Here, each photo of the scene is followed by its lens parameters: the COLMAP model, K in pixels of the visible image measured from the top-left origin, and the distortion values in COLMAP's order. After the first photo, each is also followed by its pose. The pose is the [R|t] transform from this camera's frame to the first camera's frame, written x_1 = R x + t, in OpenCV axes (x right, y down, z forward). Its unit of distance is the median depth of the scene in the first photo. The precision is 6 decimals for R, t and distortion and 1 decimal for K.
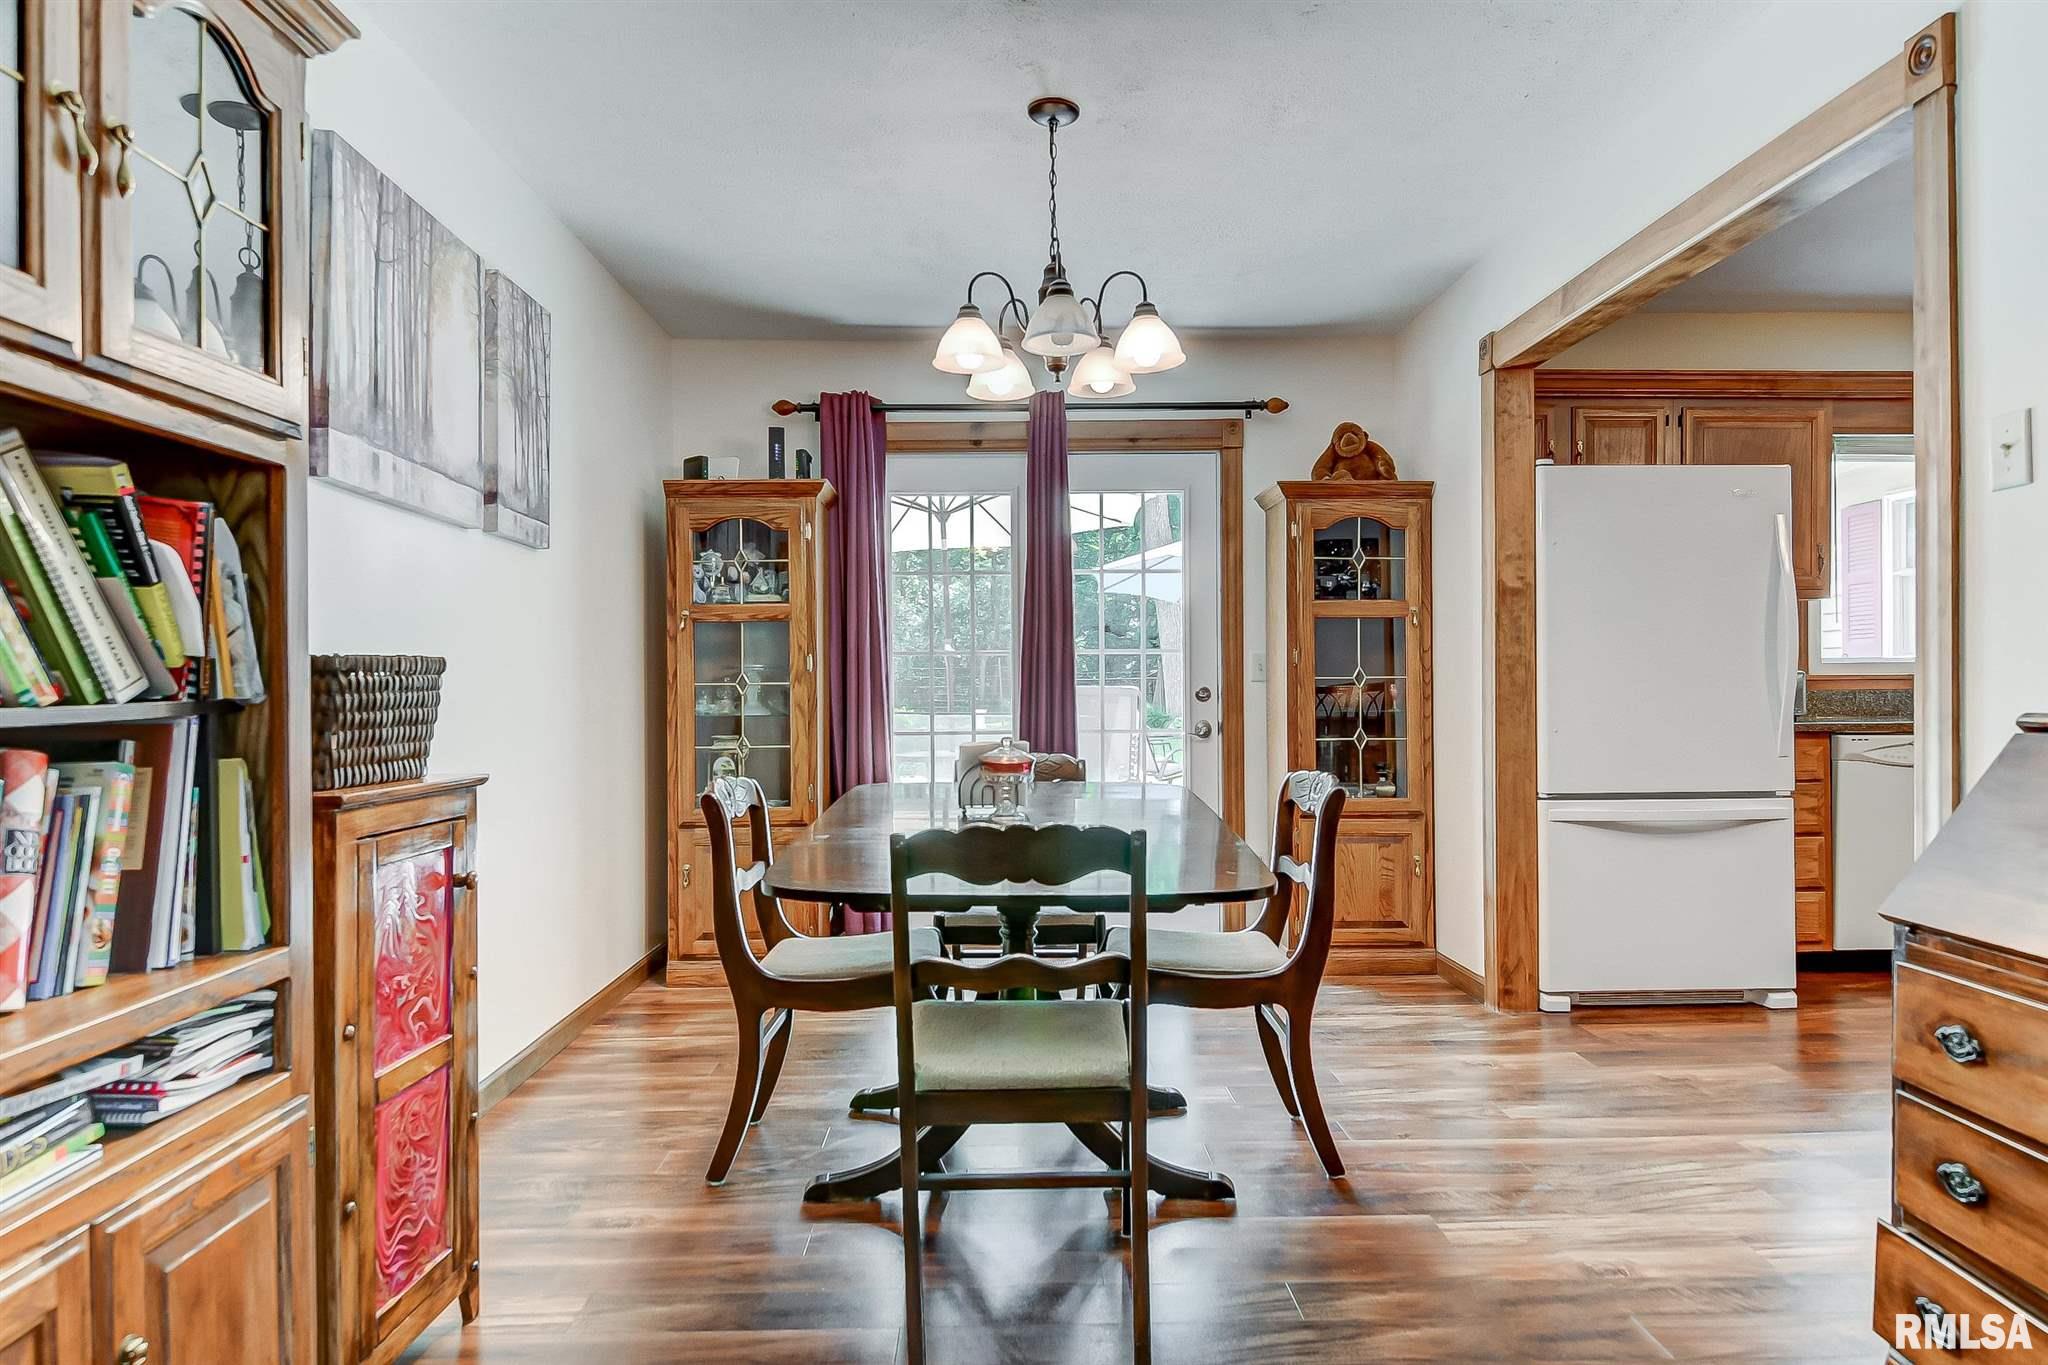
lens RADIAL K [[1190.4, 0, 1024.0], [0, 1190.4, 682.5], [0, 0, 1]] dist [0.002266, 0.000680]
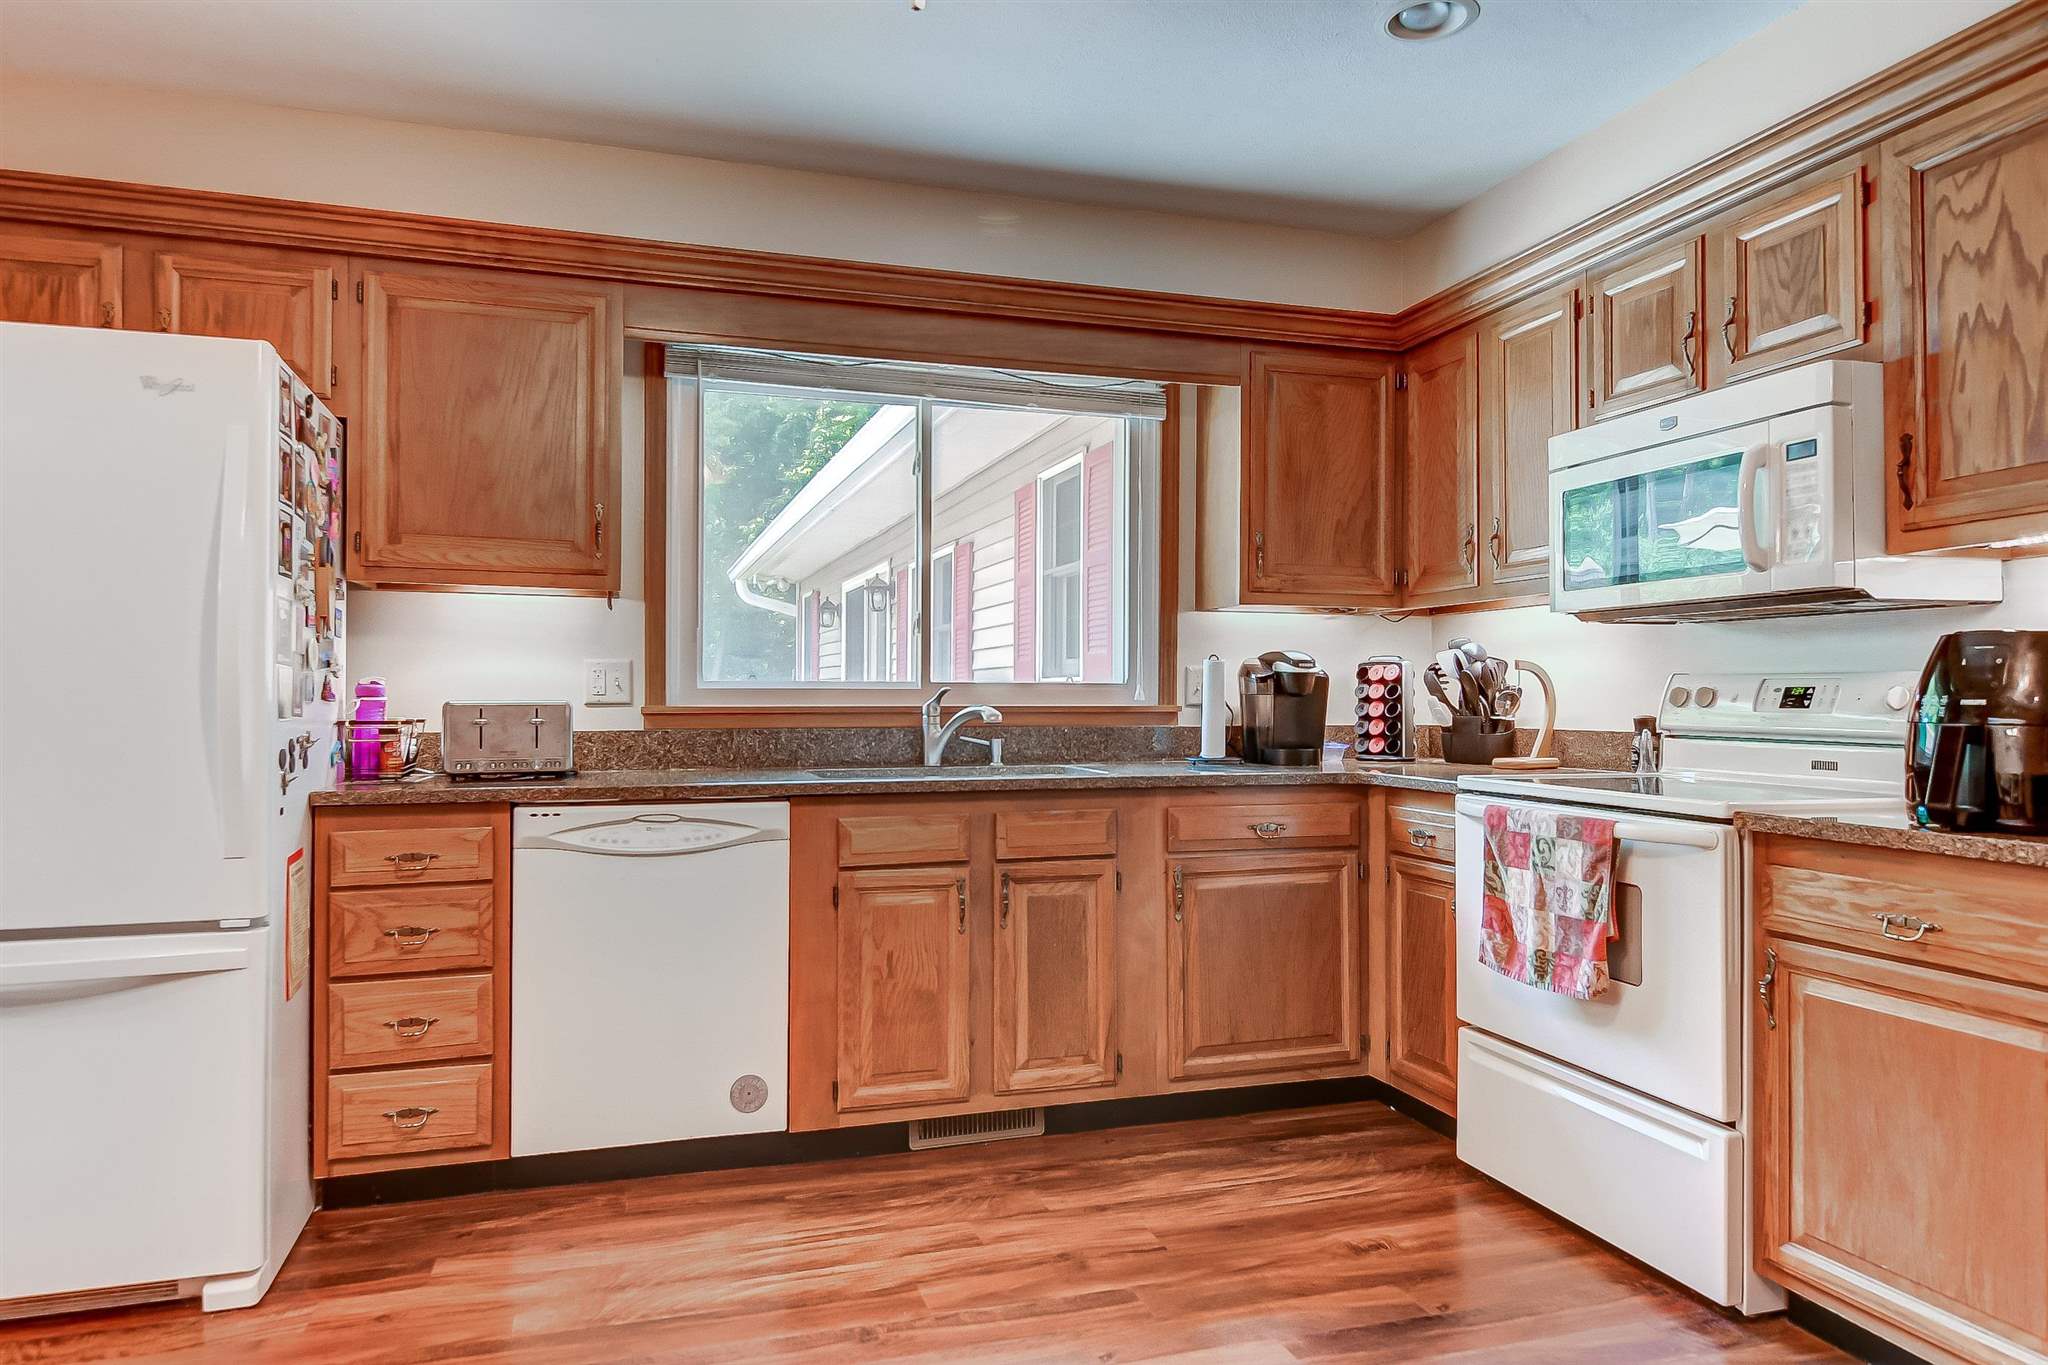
lens RADIAL K [[1286.9, 0, 1024.0], [0, 1286.9, 682.5], [0, 0, 1]] dist [-0.002075, -0.000778]
pose [[0.960849, 0.012634, 0.276783, 0.804836], [-0.009805, 0.999885, -0.011605, -0.016008], [-0.276898, 0.008437, 0.960862, 0.310222]]
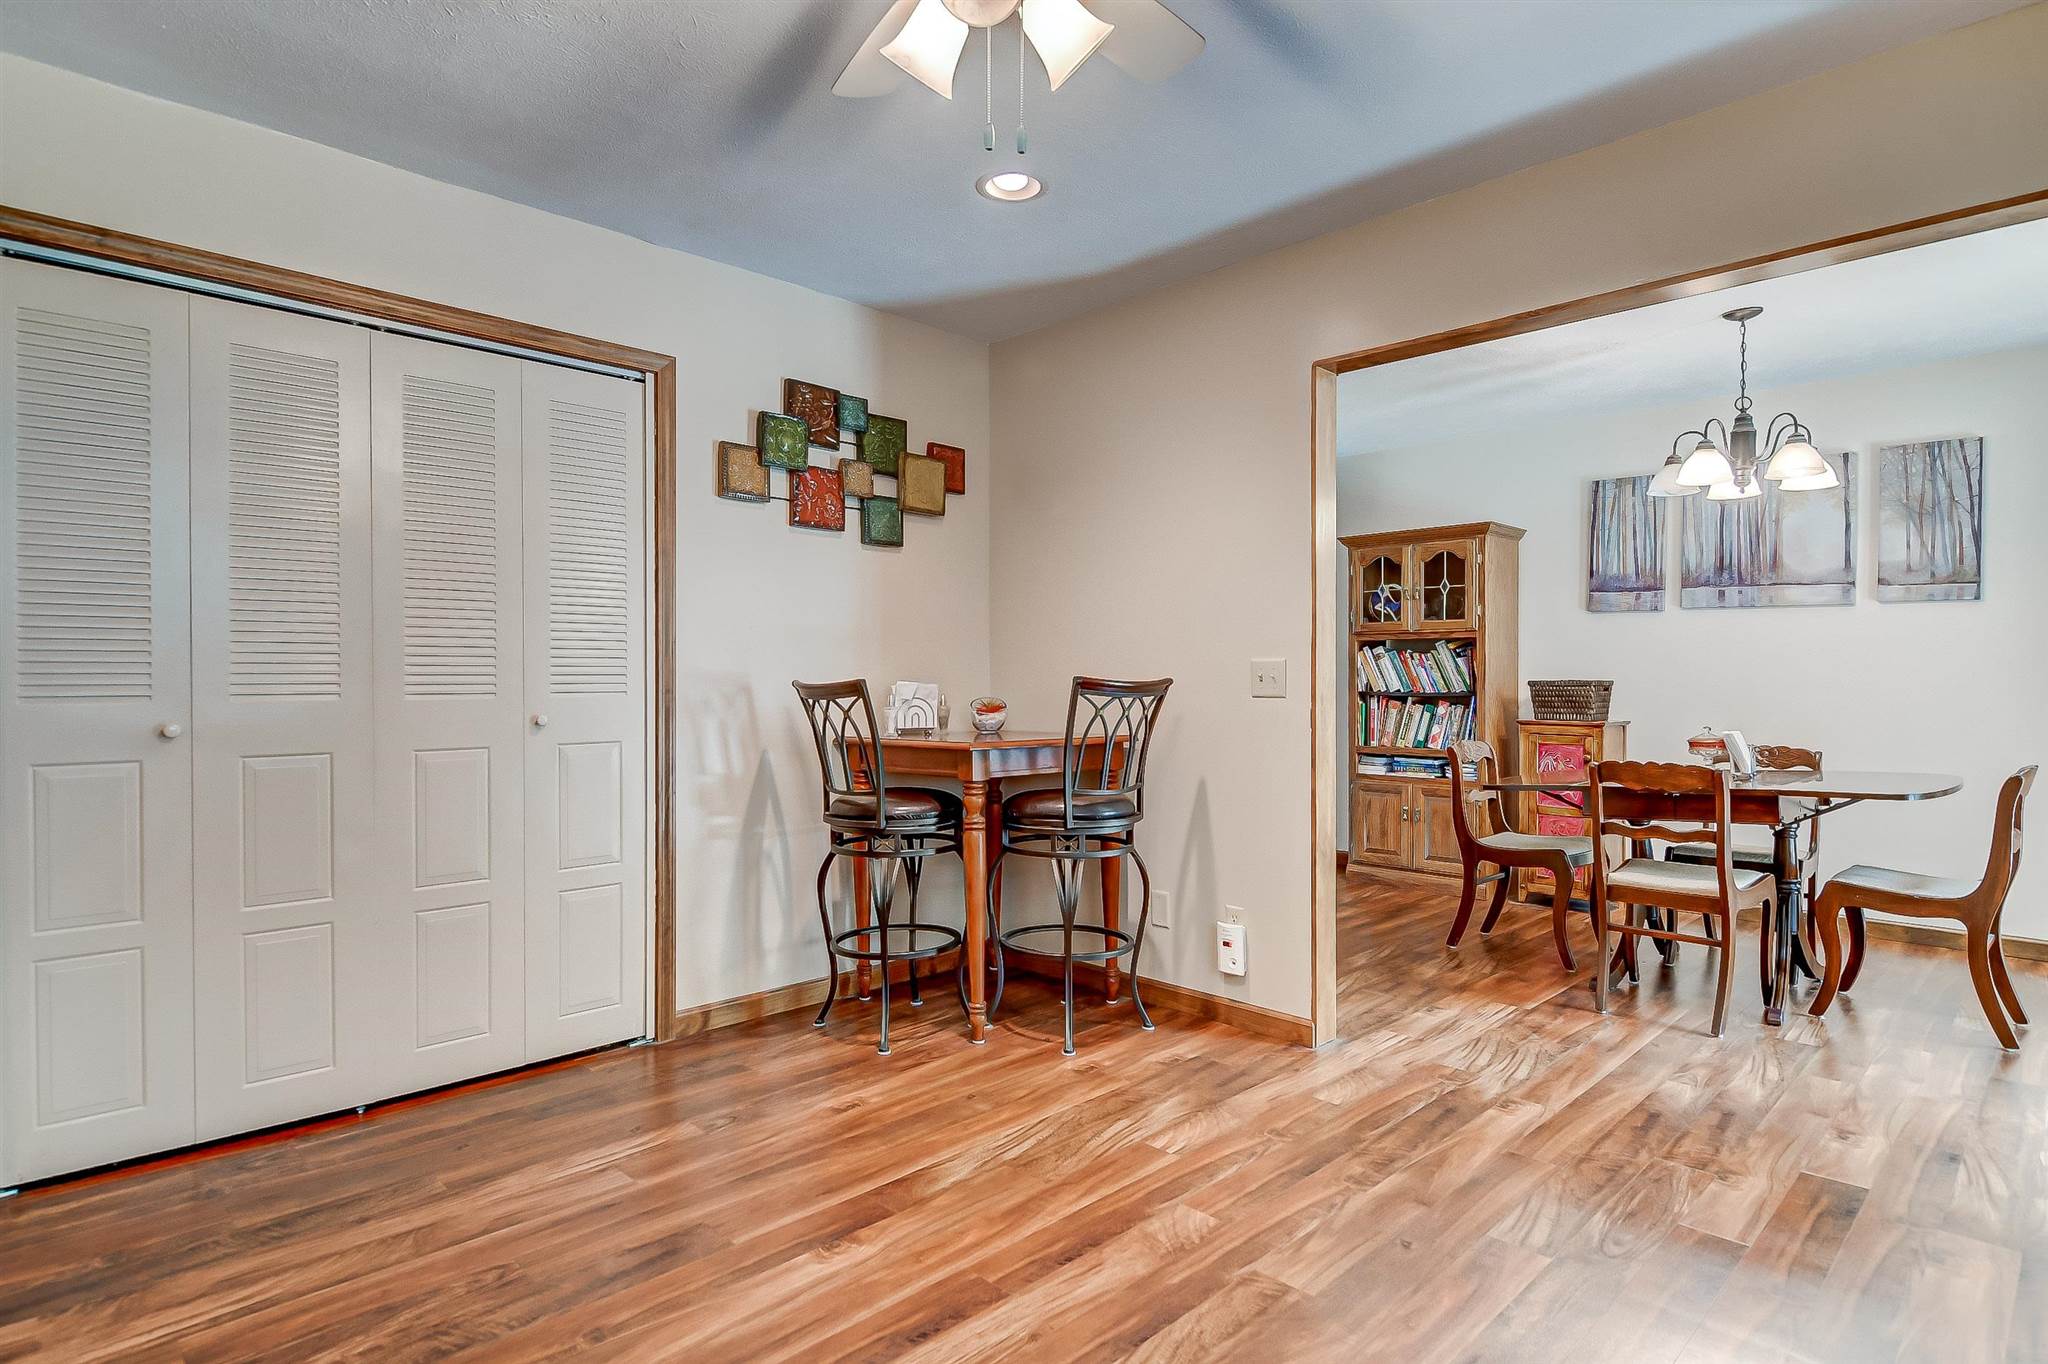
lens RADIAL K [[1076.8, 0, 1024.0], [0, 1076.8, 682.0], [0, 0, 1]] dist [0.014808, -0.015872]
pose [[-0.730389, 0.008378, -0.682980, 1.149060], [0.004549, 0.999962, 0.007401, -0.018586], [0.683016, 0.002299, -0.730400, 0.980677]]
